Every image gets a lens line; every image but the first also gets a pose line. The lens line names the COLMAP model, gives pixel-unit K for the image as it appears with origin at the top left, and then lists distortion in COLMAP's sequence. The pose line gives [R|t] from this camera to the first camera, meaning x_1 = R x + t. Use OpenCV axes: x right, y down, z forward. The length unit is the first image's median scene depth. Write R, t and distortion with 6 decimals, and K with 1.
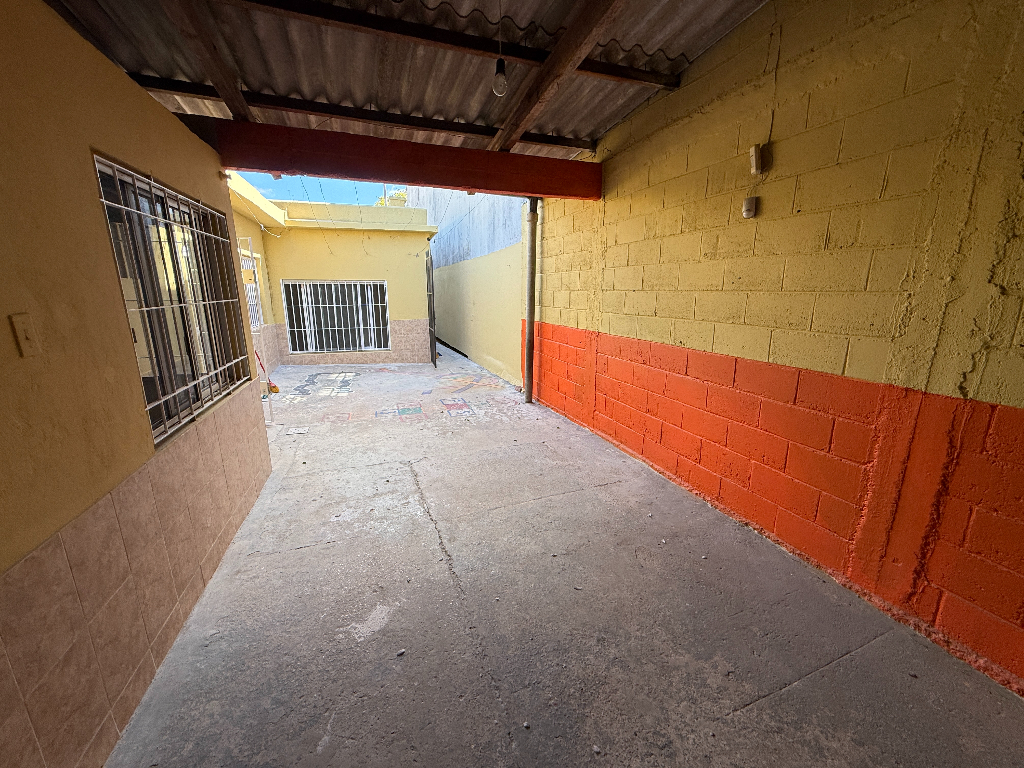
lens RADIAL K [[403.1, 0, 512.0], [0, 403.1, 384.0], [0, 0, 1]] dist [-0.000589, 0.000071]
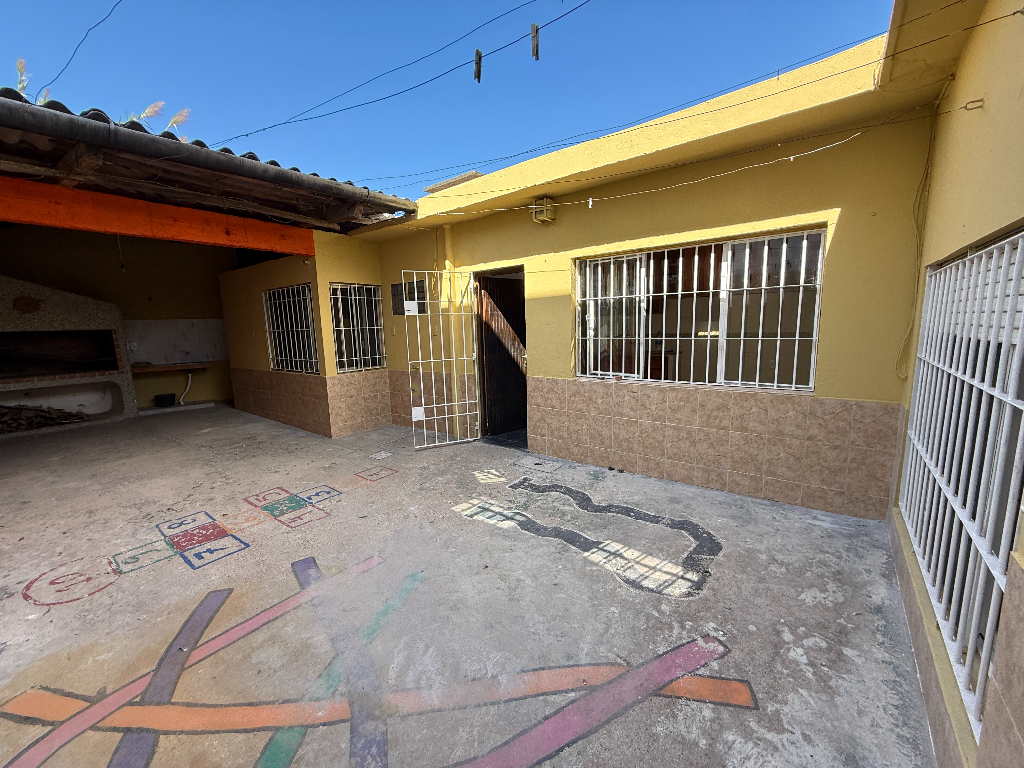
lens RADIAL K [[409.0, 0, 509.4], [0, 409.0, 383.5], [0, 0, 1]] dist [-0.002475, -0.000052]
pose [[-0.833280, 0.103078, -0.543156, -0.199654], [-0.096403, 0.940321, 0.326346, -0.343426], [0.544380, 0.324300, -0.773615, 1.527523]]
